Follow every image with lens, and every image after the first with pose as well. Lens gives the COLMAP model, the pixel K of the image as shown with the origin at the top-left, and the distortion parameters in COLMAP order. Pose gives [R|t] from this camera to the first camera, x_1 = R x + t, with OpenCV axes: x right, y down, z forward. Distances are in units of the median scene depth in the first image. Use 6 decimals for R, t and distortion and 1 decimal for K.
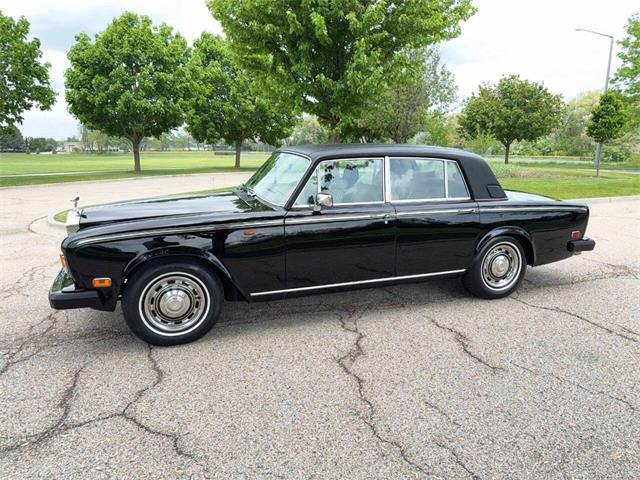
lens RADIAL K [[451.3, 0, 326.4], [0, 451.3, 246.9], [0, 0, 1]] dist [0.034471, -0.042457]
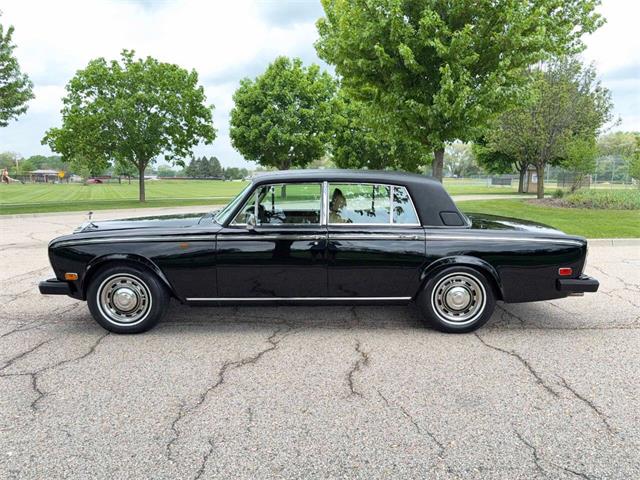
lens RADIAL K [[451.3, 0, 316.4], [0, 451.3, 247.8], [0, 0, 1]] dist [0.034471, -0.042457]
pose [[0.933762, 0.054121, -0.353778, 0.455026], [-0.074073, 0.996322, -0.043089, 0.000249], [0.350144, 0.066440, 0.934337, 0.020972]]
